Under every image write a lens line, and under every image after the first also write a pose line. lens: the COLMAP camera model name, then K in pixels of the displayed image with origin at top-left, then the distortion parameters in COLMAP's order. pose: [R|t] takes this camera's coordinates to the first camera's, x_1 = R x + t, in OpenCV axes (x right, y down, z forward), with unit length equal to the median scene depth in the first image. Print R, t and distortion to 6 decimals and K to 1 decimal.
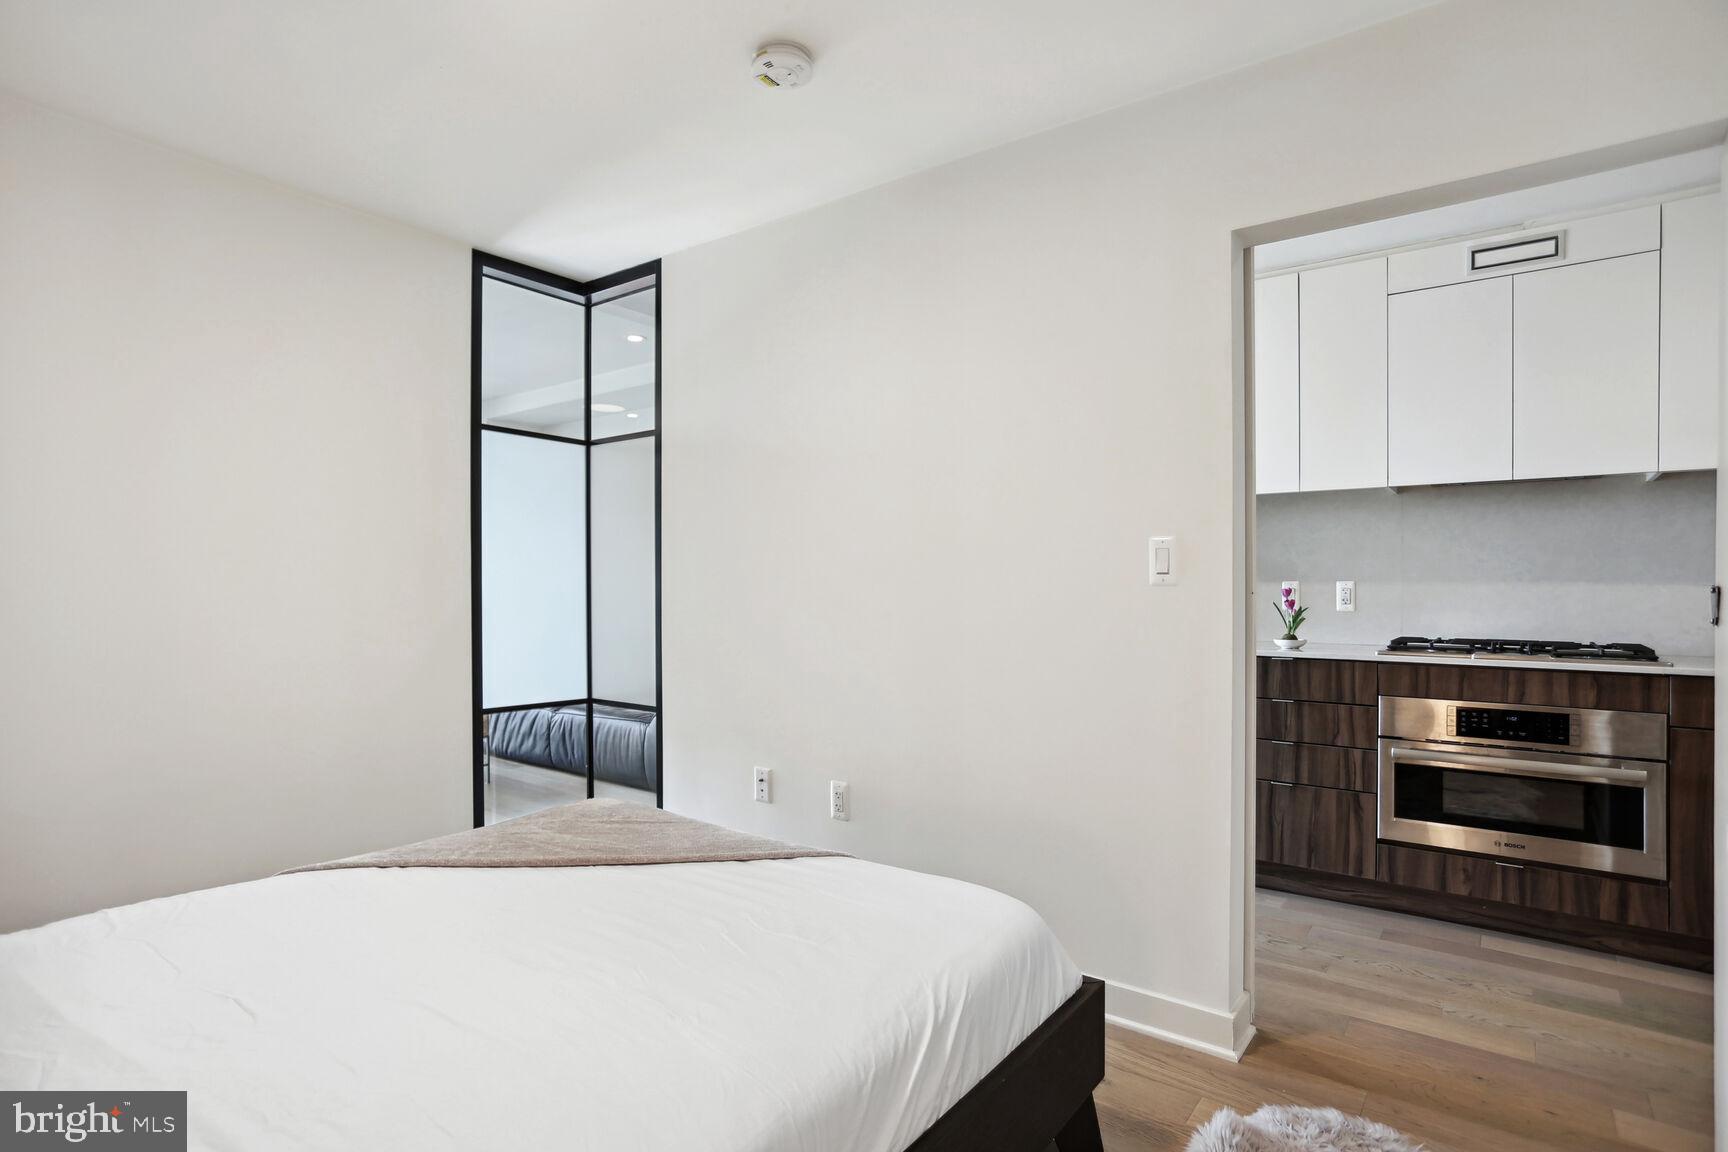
lens RADIAL K [[856.3, 0, 867.1], [0, 856.3, 557.3], [0, 0, 1]] dist [-0.001999, -0.000198]
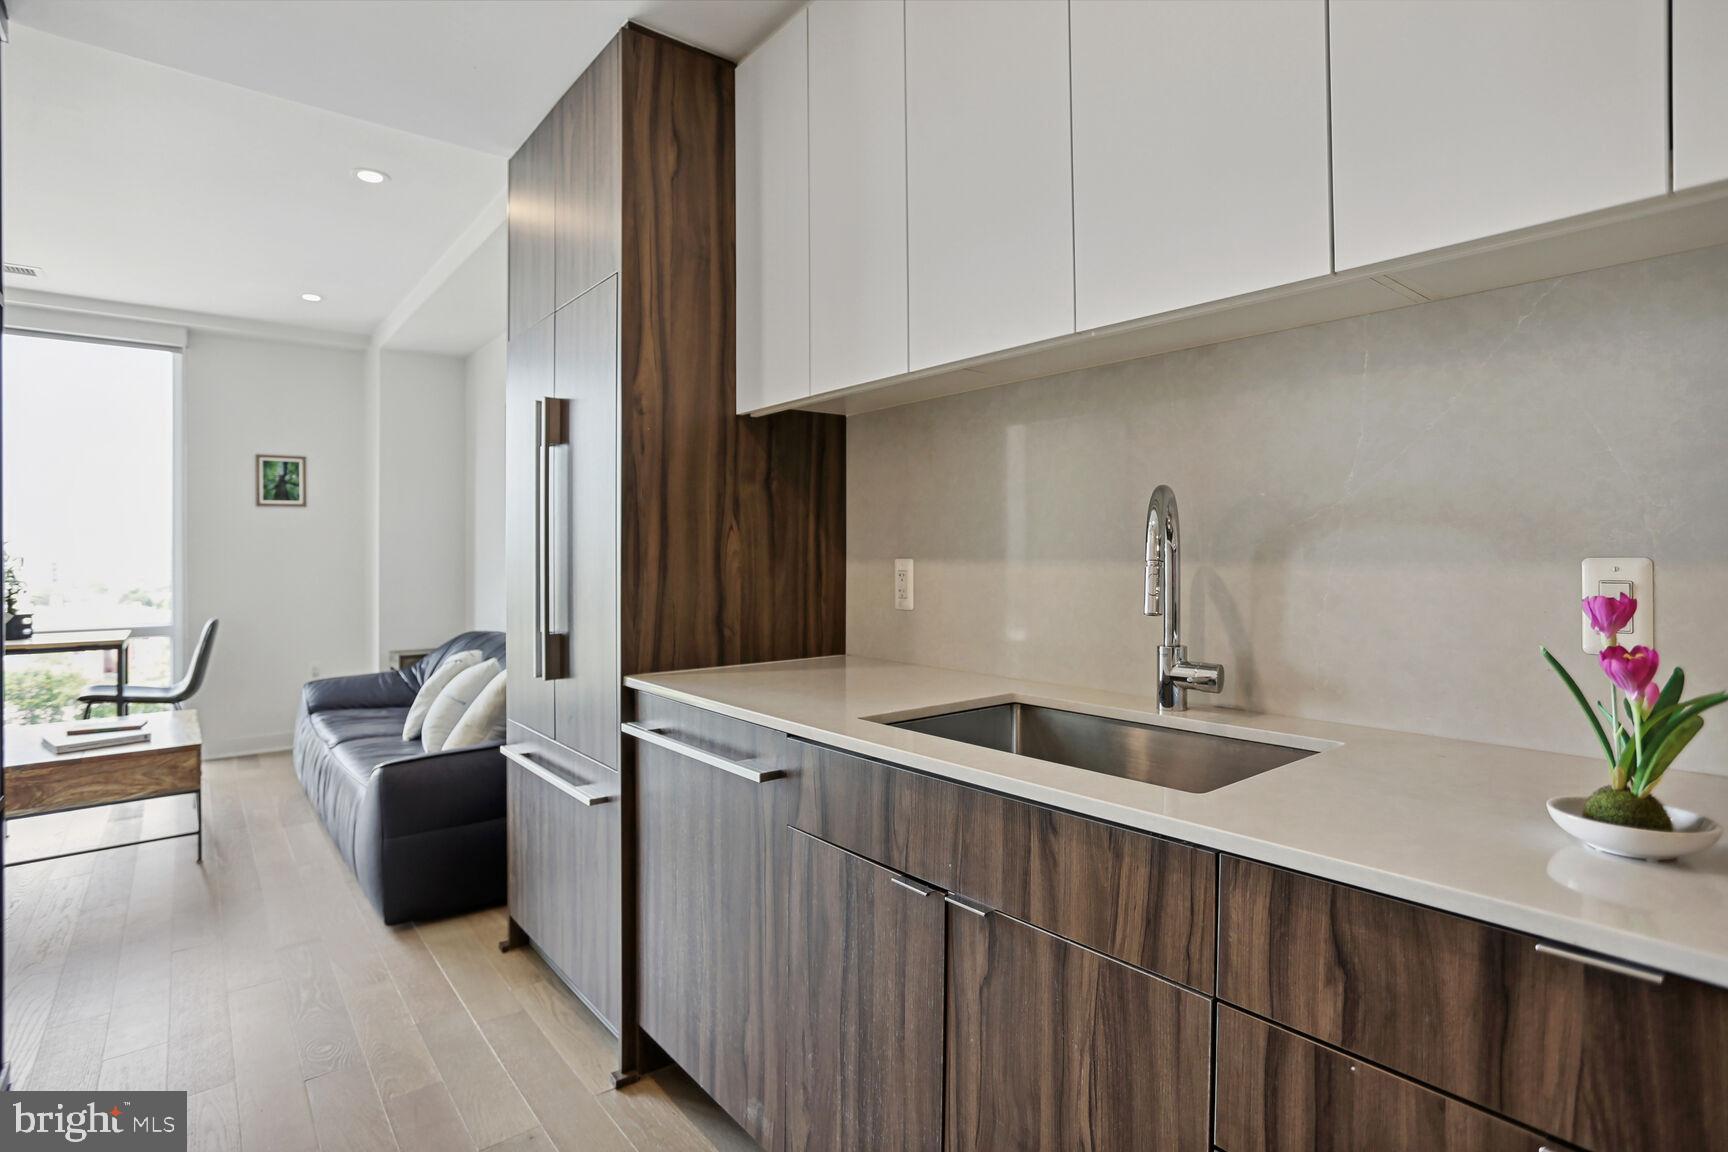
lens RADIAL K [[860.0, 0, 835.3], [0, 860.0, 541.6], [0, 0, 1]] dist [0.001080, 0.000267]
pose [[0.970203, -0.006764, -0.242199, 0.342833], [0.010056, 0.999873, 0.012359, 0.016863], [0.242084, -0.014427, 0.970148, 0.723019]]
